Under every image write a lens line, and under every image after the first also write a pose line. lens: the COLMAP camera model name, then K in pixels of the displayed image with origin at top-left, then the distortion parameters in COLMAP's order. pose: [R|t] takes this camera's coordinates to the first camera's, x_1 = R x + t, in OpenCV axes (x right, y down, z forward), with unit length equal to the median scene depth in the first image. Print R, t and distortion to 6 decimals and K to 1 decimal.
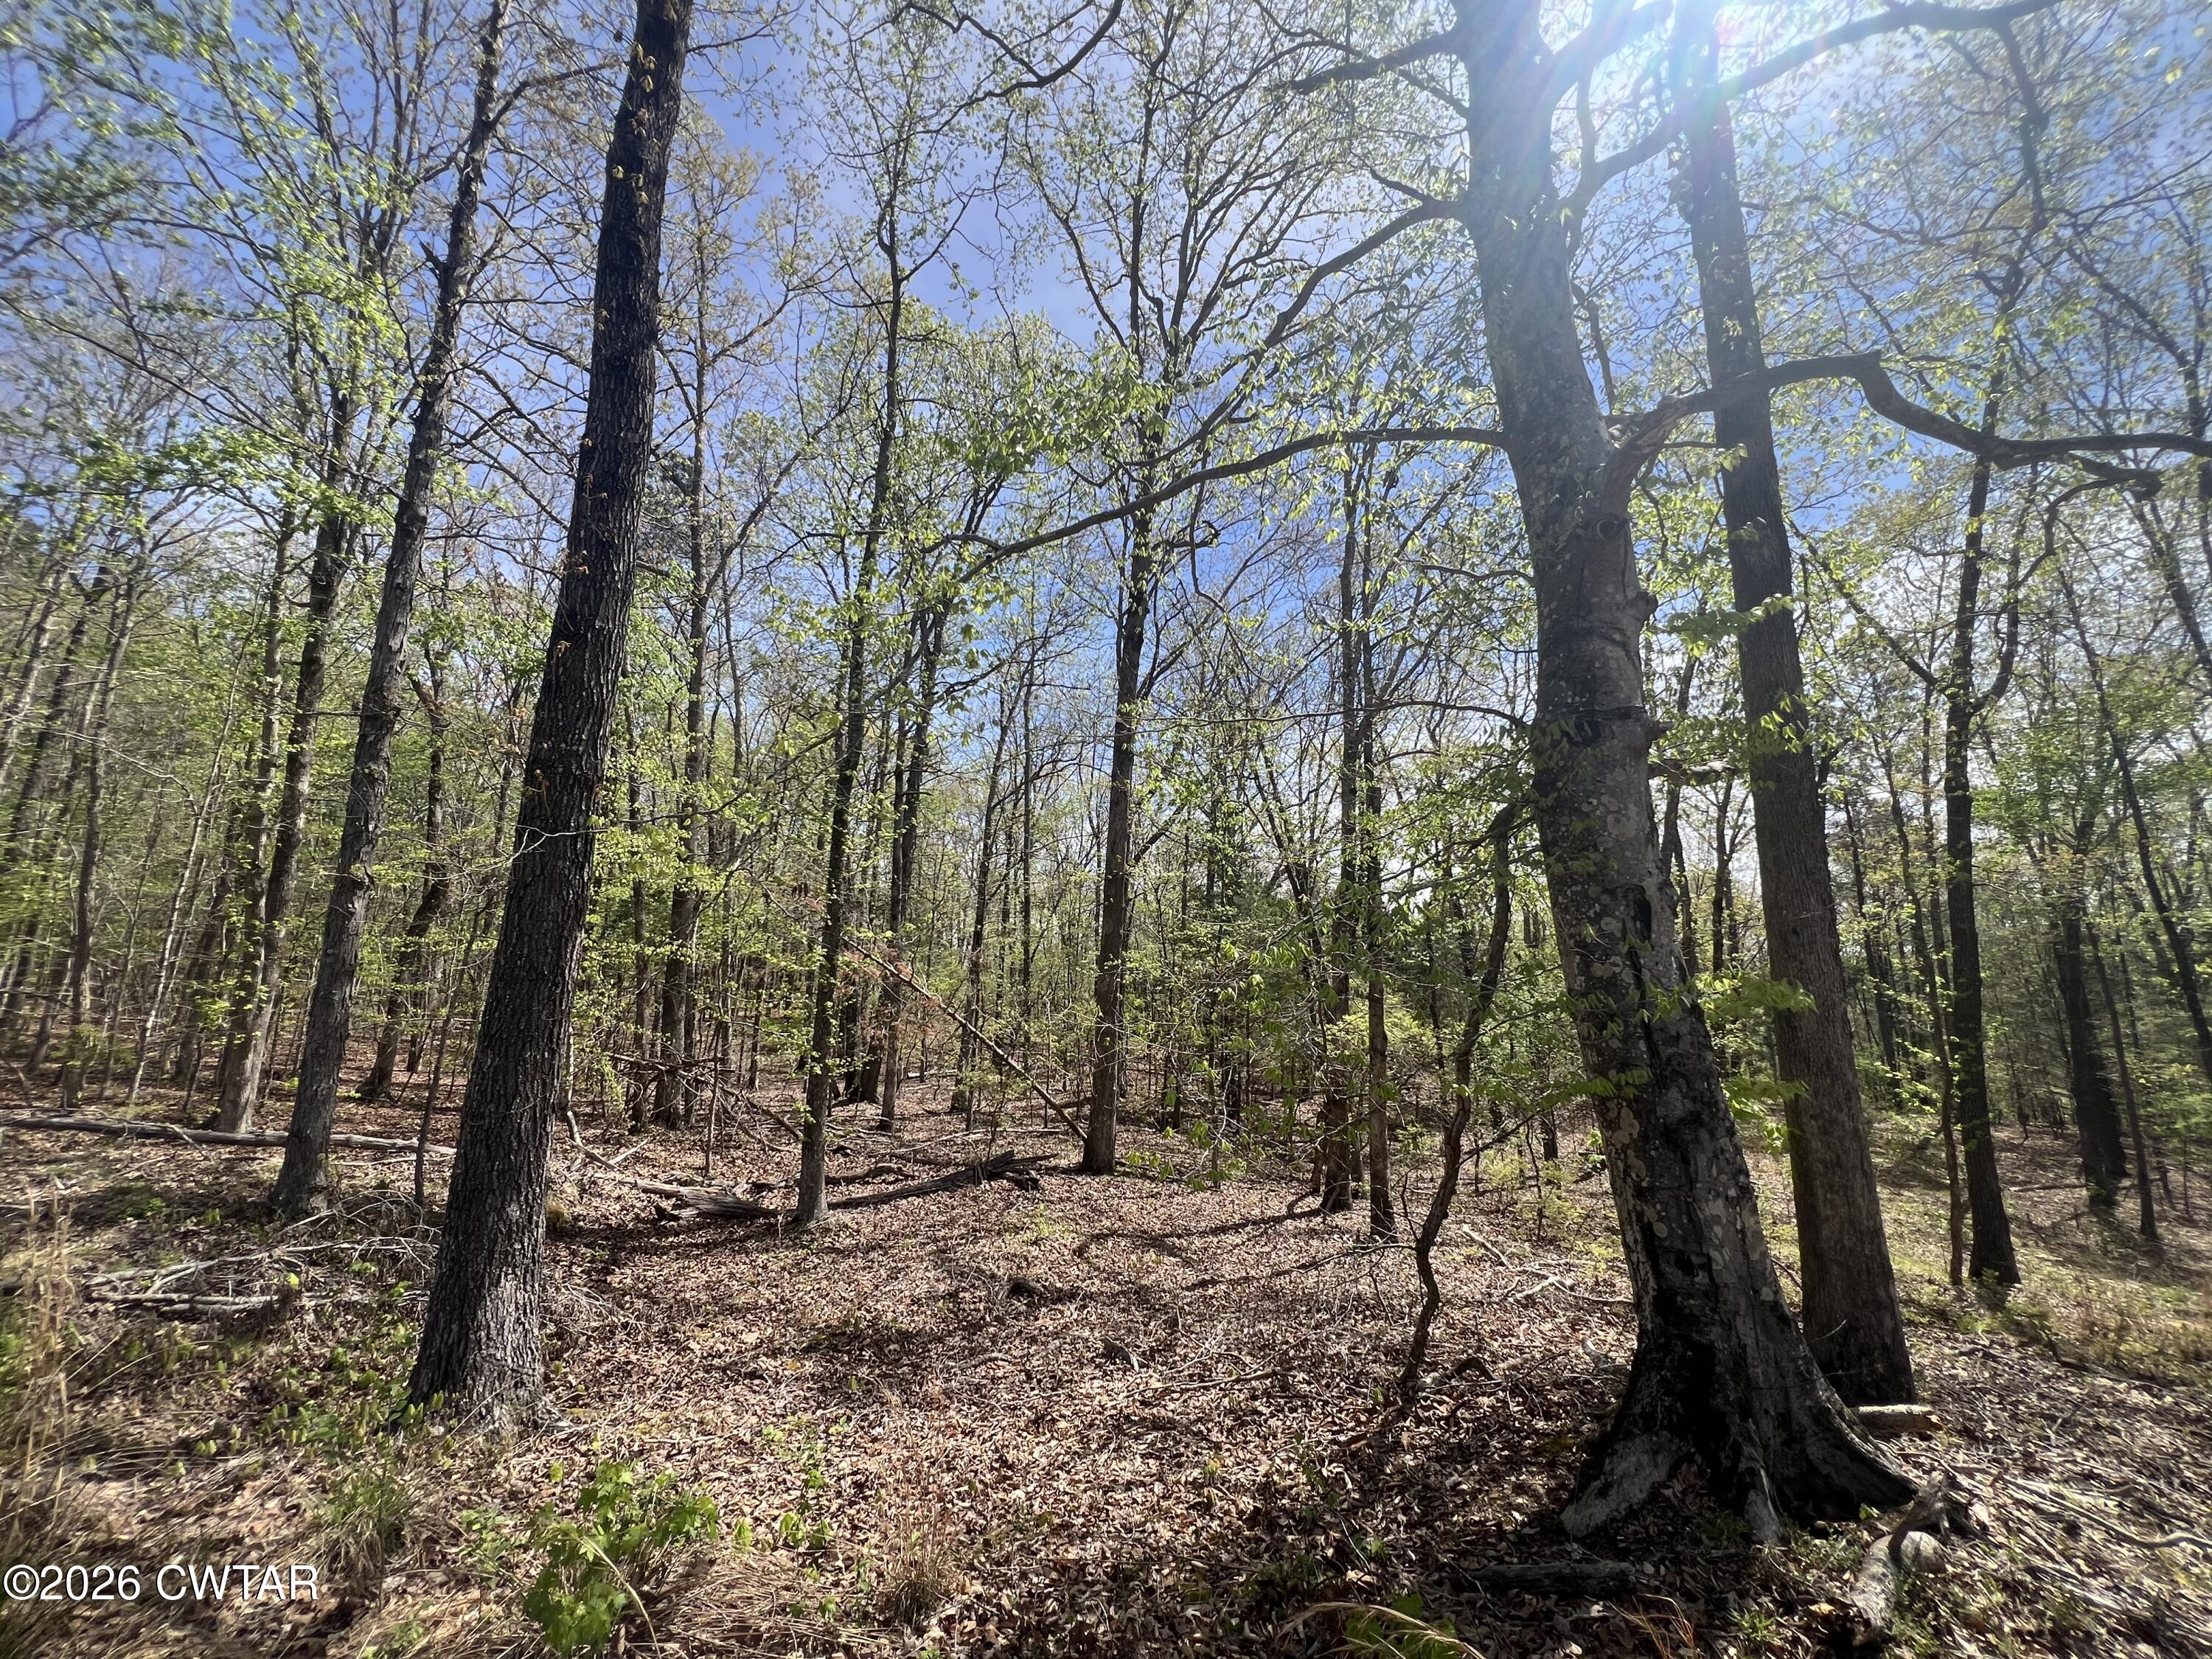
lens RADIAL K [[887.5, 0, 1104.5], [0, 887.5, 830.4], [0, 0, 1]] dist [-0.000422, -0.000276]
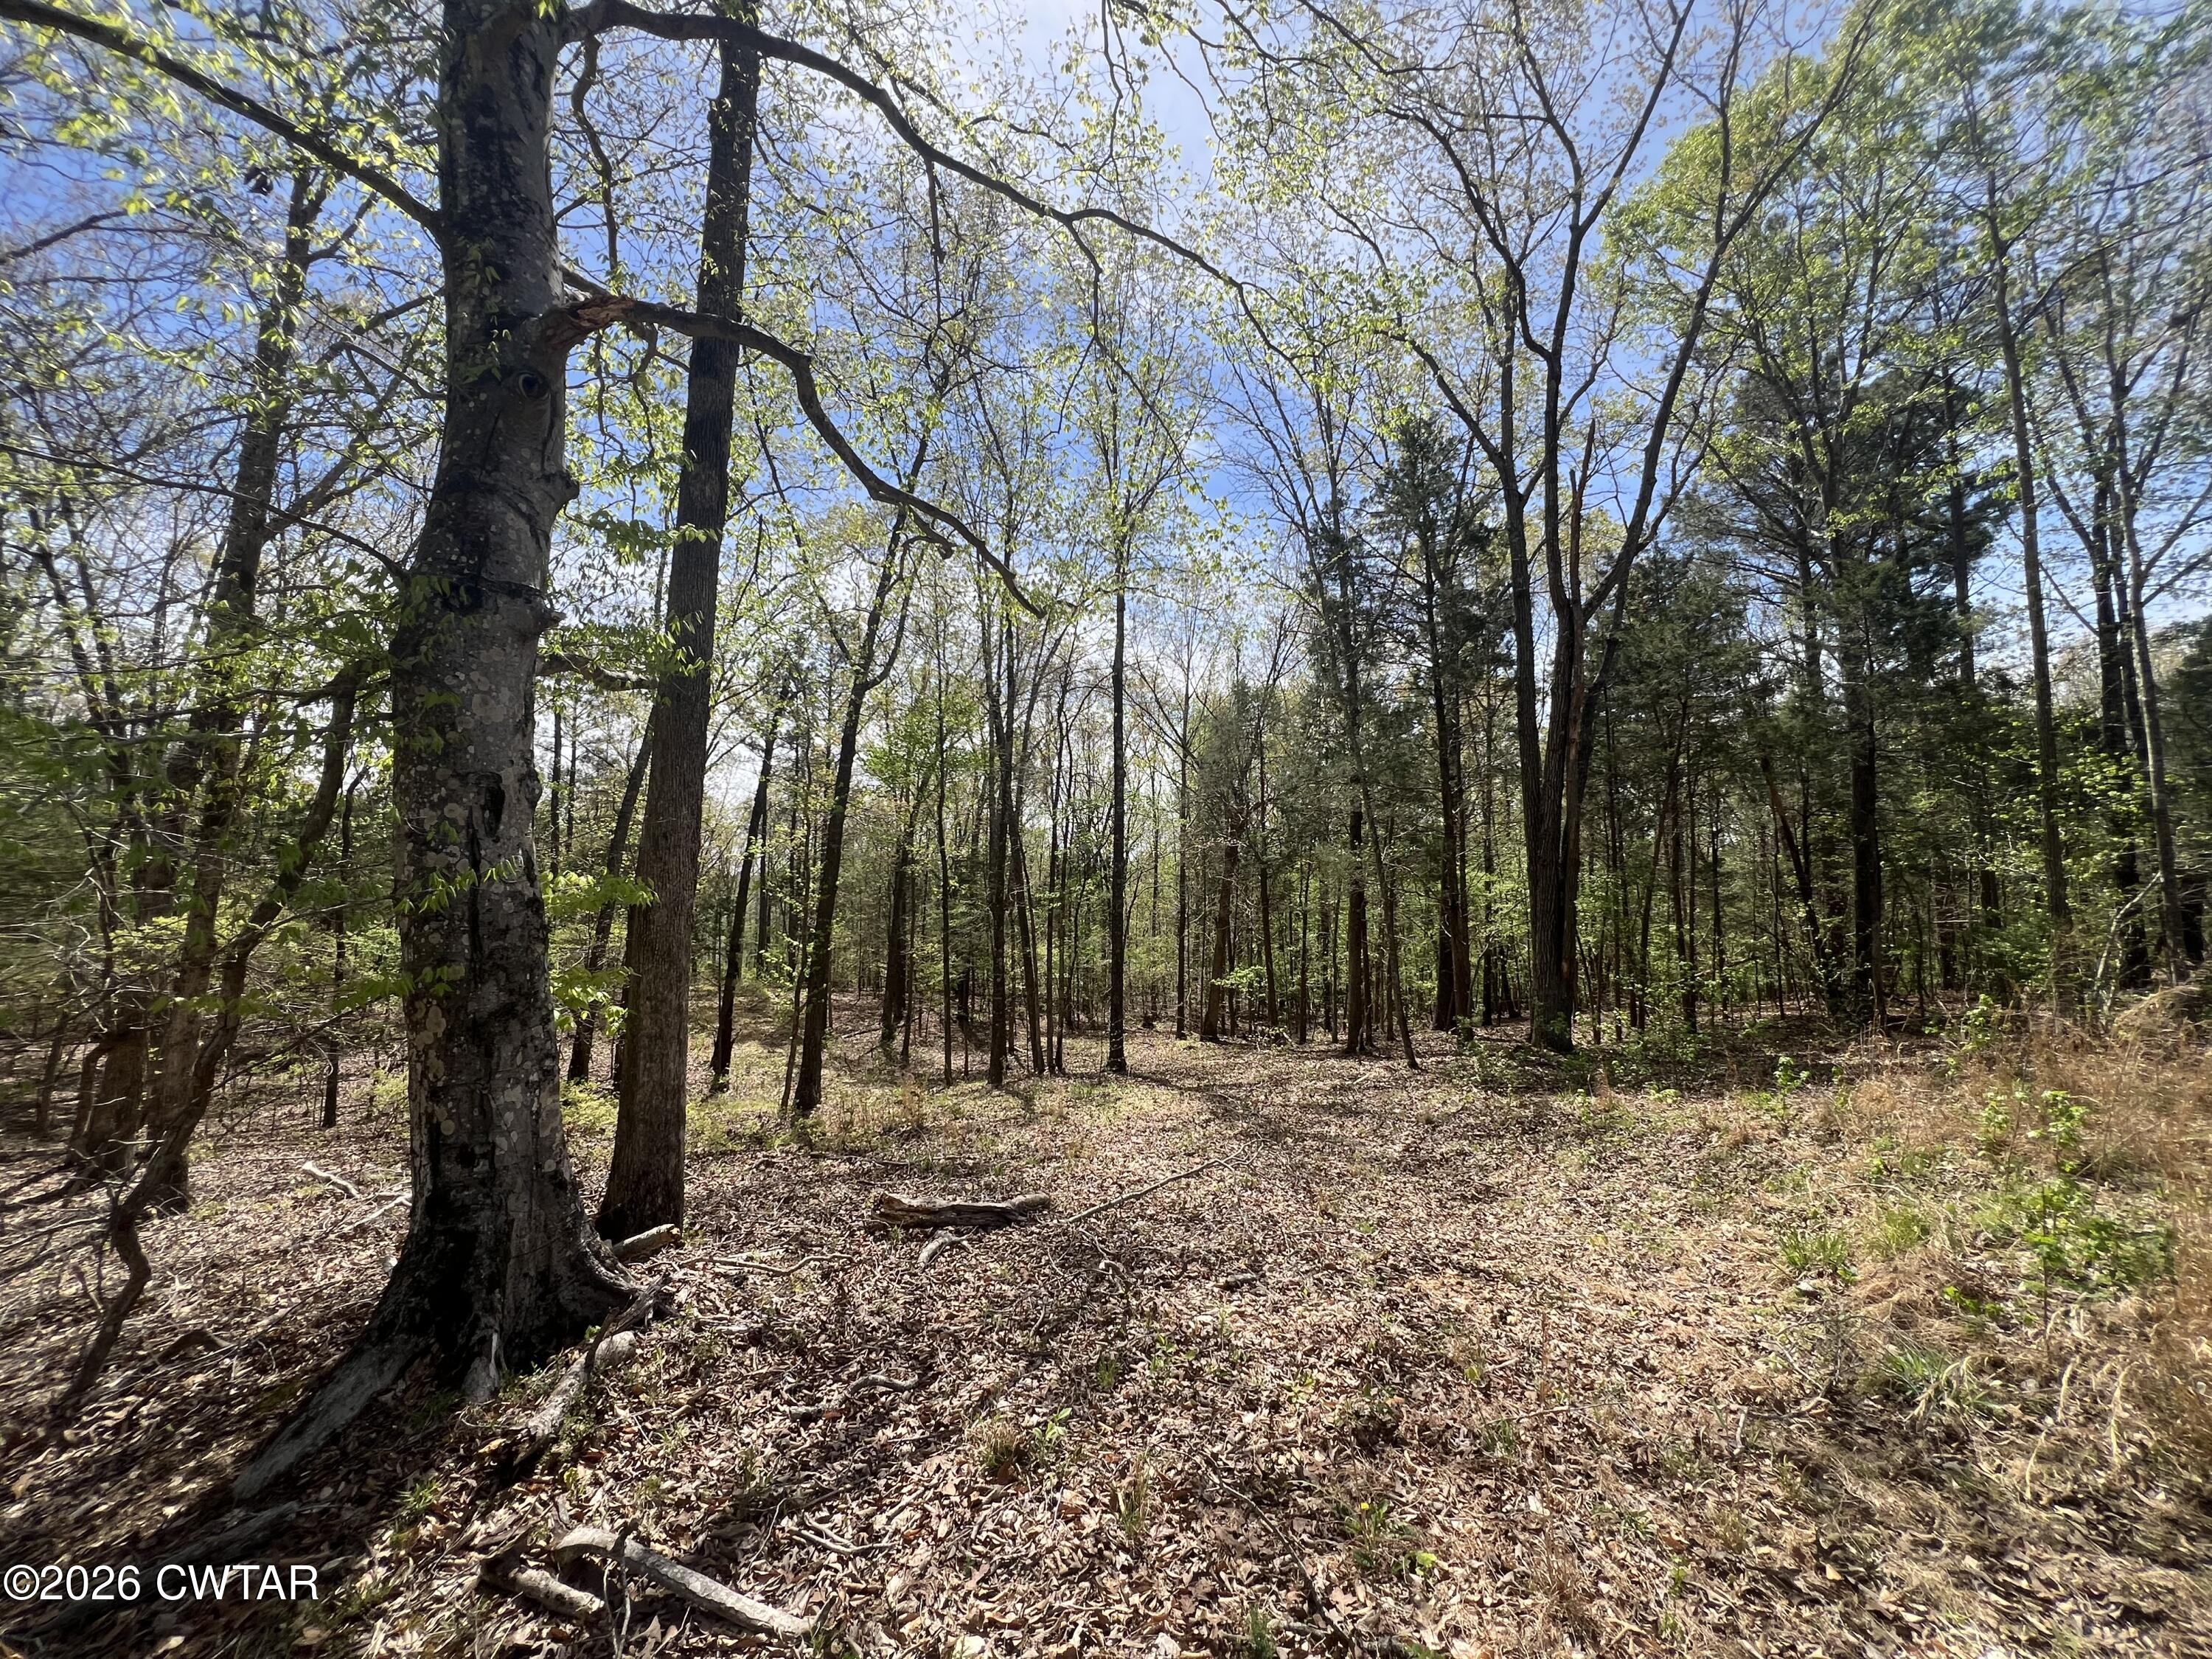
lens RADIAL K [[887.5, 0, 1105.0], [0, 887.5, 828.6], [0, 0, 1]] dist [-0.000422, -0.000276]
pose [[0.498893, 0.077476, 0.863194, 0.117350], [-0.169404, 0.985501, 0.009456, 0.000175], [-0.849946, -0.150945, 0.504784, -0.040392]]
